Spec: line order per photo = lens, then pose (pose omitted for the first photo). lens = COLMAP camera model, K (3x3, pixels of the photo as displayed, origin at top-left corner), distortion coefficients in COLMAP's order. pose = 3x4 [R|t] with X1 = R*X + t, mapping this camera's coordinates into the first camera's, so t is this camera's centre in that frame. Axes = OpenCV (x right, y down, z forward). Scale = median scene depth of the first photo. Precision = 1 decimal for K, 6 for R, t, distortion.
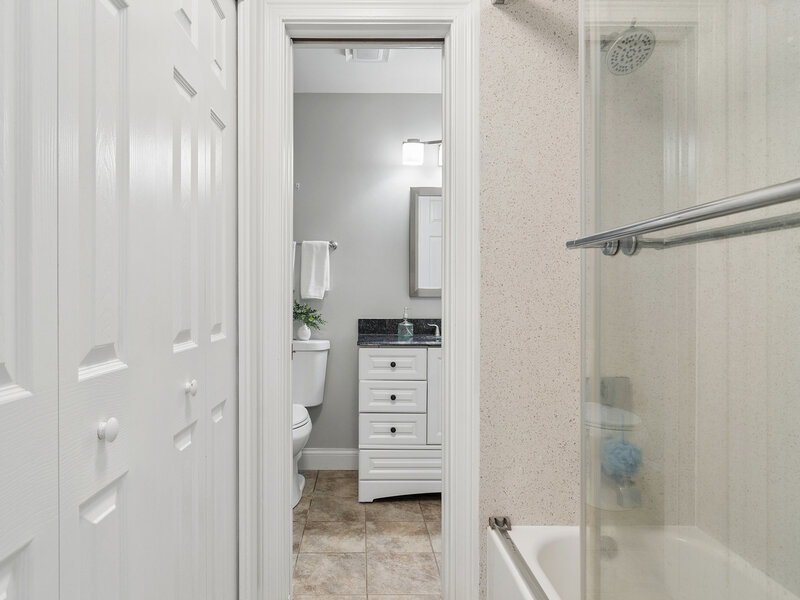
lens RADIAL K [[480.9, 0, 402.5], [0, 480.9, 298.3], [0, 0, 1]] dist [-0.008836, 0.001764]
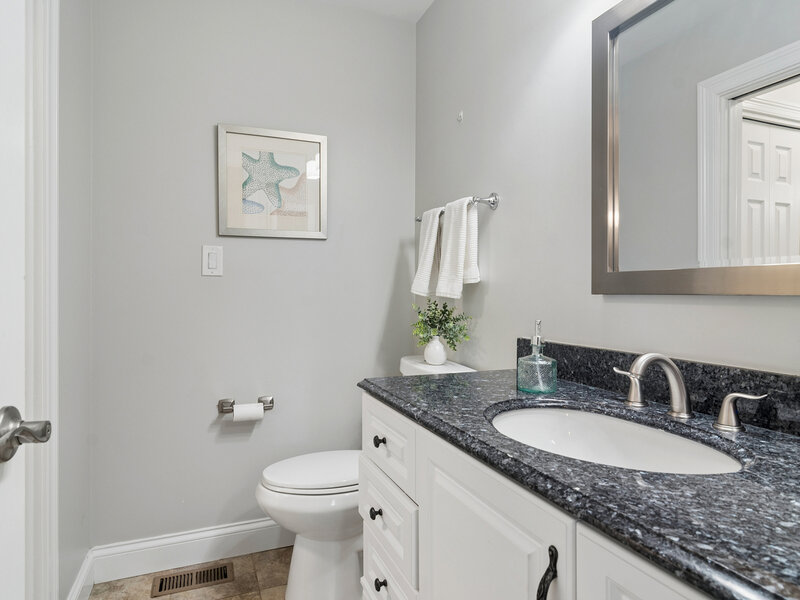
lens RADIAL K [[480.9, 0, 400.1], [0, 480.9, 299.7], [0, 0, 1]] dist [-0.008836, 0.001764]
pose [[0.385932, -0.000367, -0.922527, 0.324724], [-0.003109, 0.999994, -0.001698, 0.006502], [0.922522, 0.003523, 0.385928, 0.729363]]
